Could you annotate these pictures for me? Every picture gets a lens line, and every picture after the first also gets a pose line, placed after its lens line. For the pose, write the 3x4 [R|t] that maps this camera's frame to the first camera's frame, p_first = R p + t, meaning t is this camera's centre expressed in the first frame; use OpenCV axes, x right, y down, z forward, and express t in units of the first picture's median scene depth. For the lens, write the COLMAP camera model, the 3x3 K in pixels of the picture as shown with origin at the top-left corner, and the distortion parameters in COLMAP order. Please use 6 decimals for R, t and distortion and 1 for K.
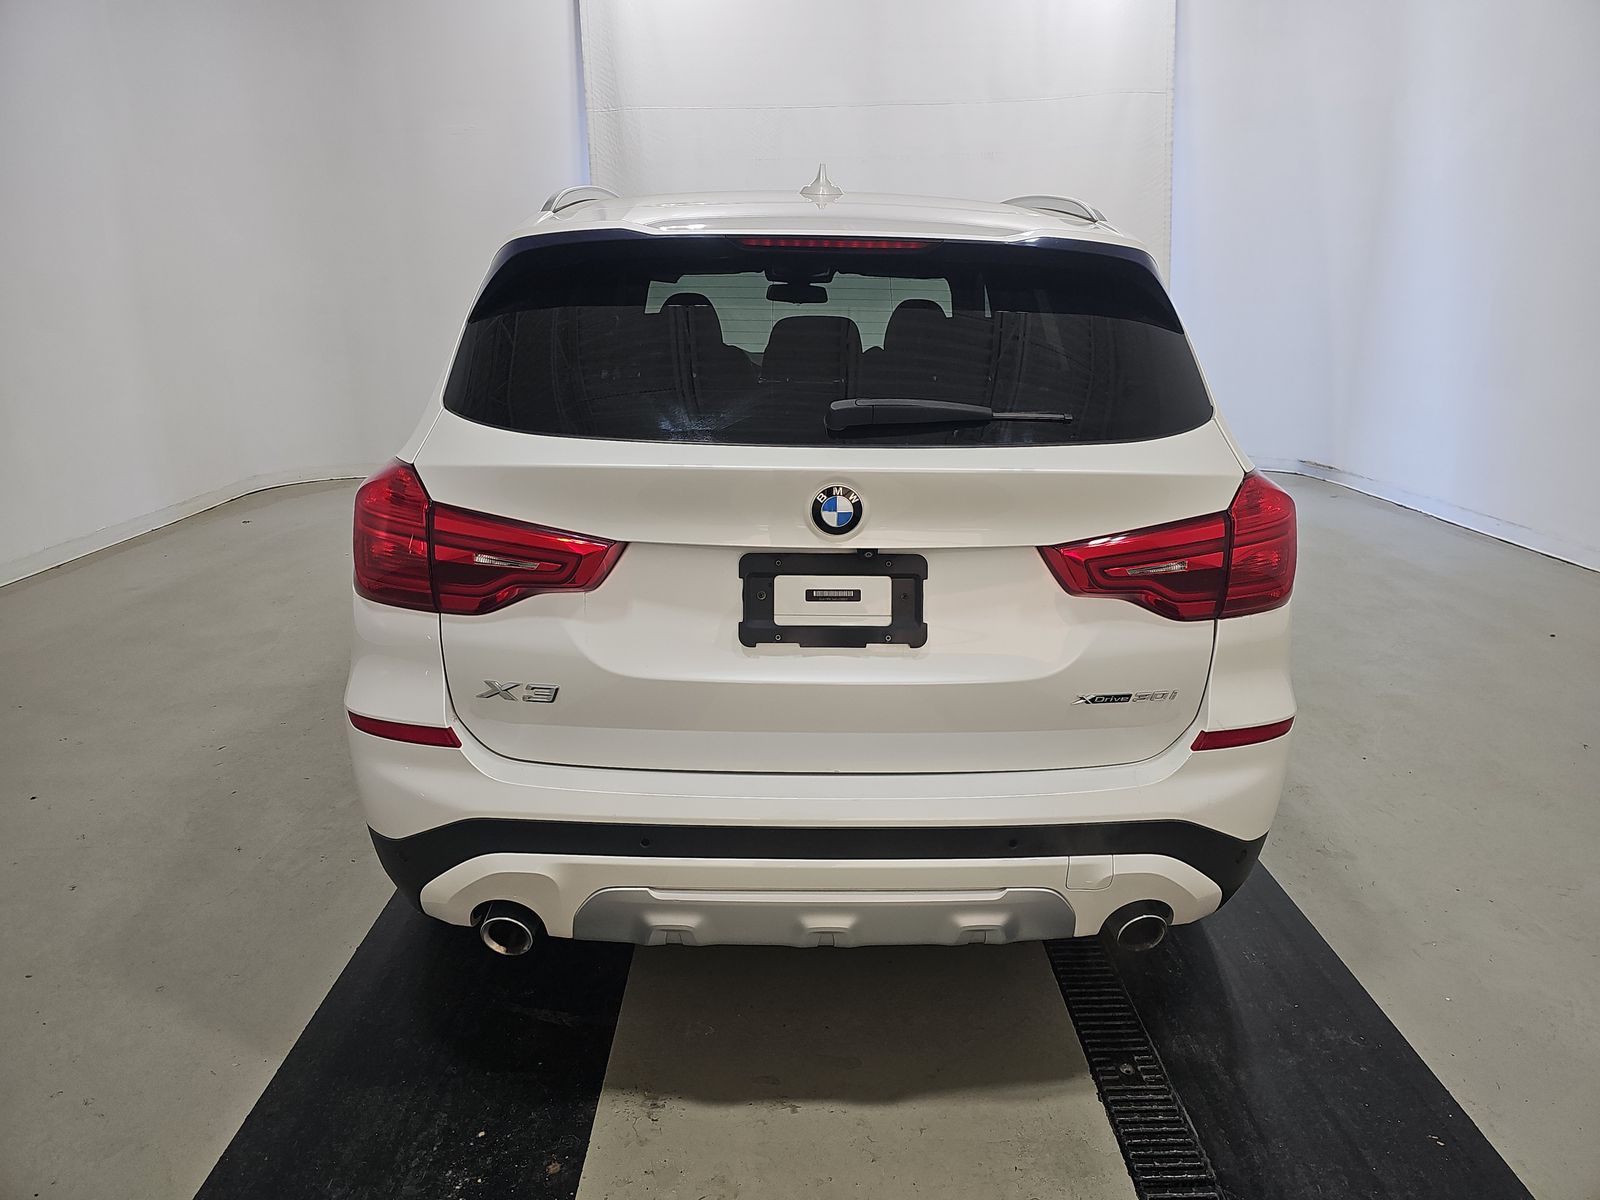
lens RADIAL K [[1060.9, 0, 798.5], [0, 1060.9, 589.4], [0, 0, 1]] dist [0.048988, -0.039951]
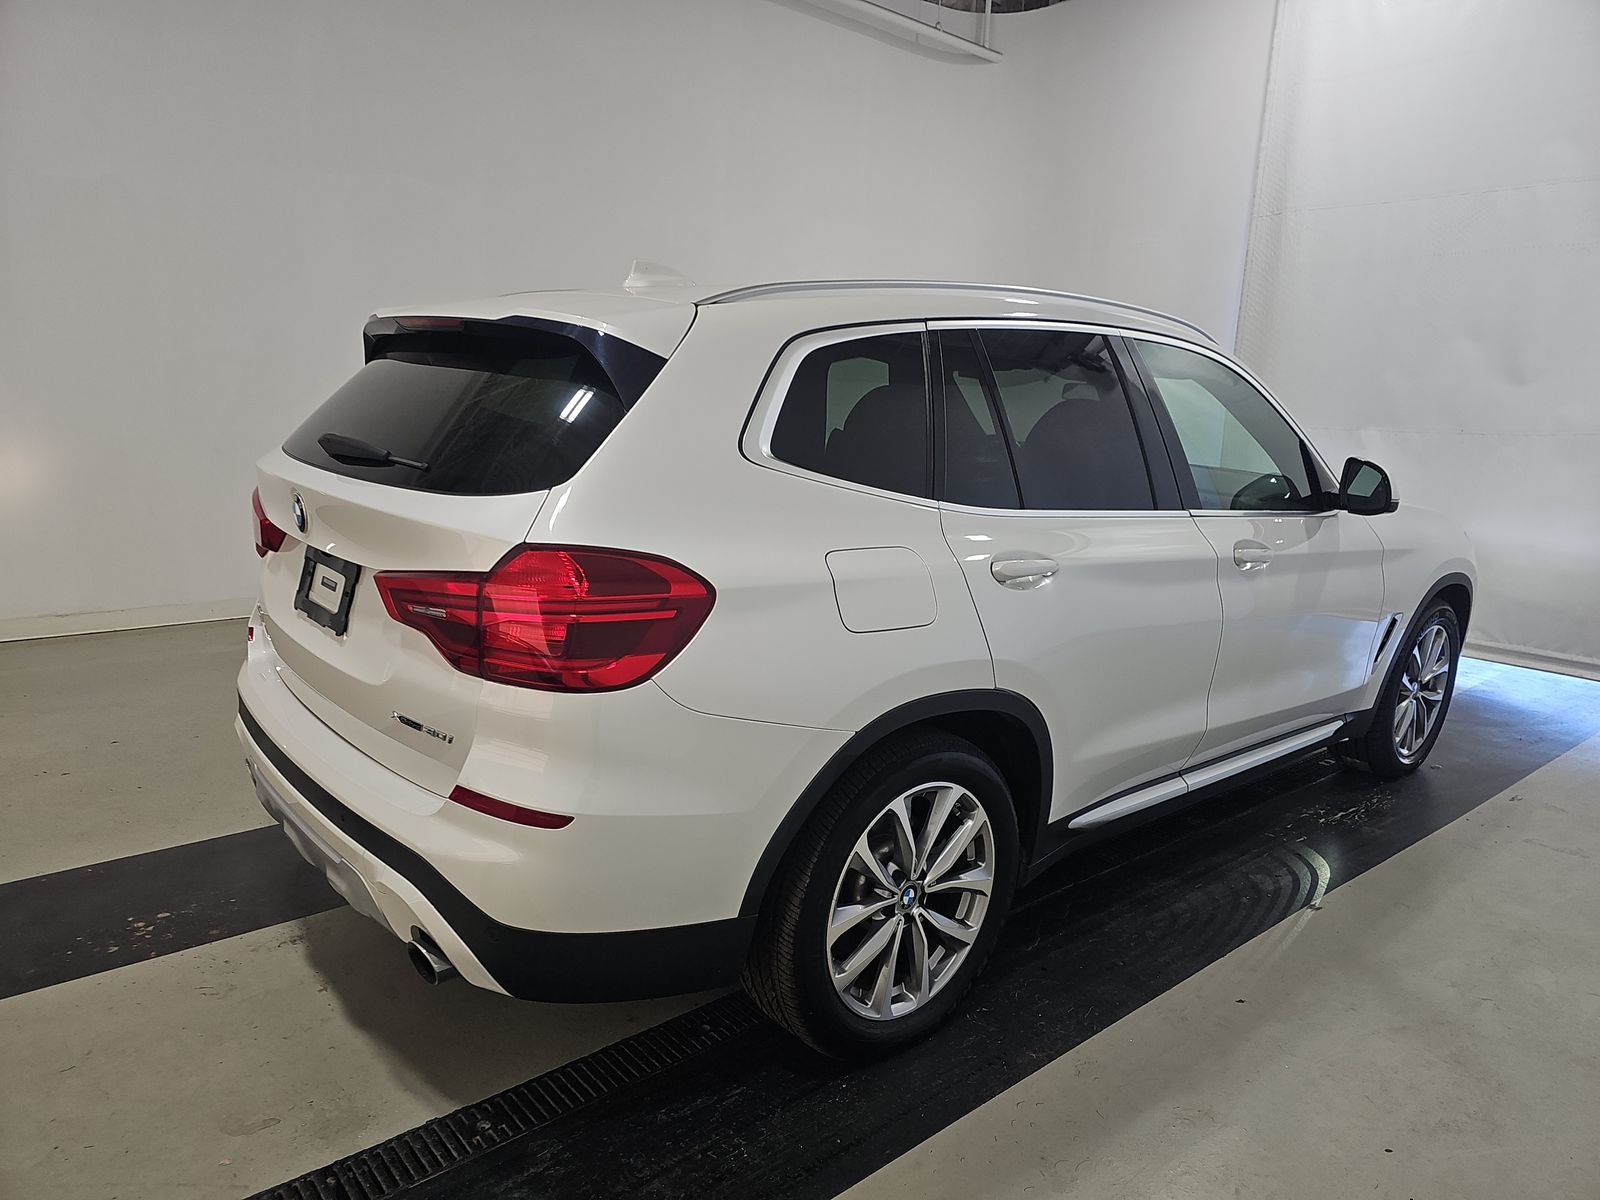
lens RADIAL K [[1060.9, 0, 796.6], [0, 1060.9, 605.1], [0, 0, 1]] dist [0.048988, -0.039951]
pose [[0.622496, 0.177910, -0.762133, 1.315050], [-0.242225, 0.969800, 0.028542, -0.138289], [0.744194, 0.166840, 0.646791, 0.551761]]
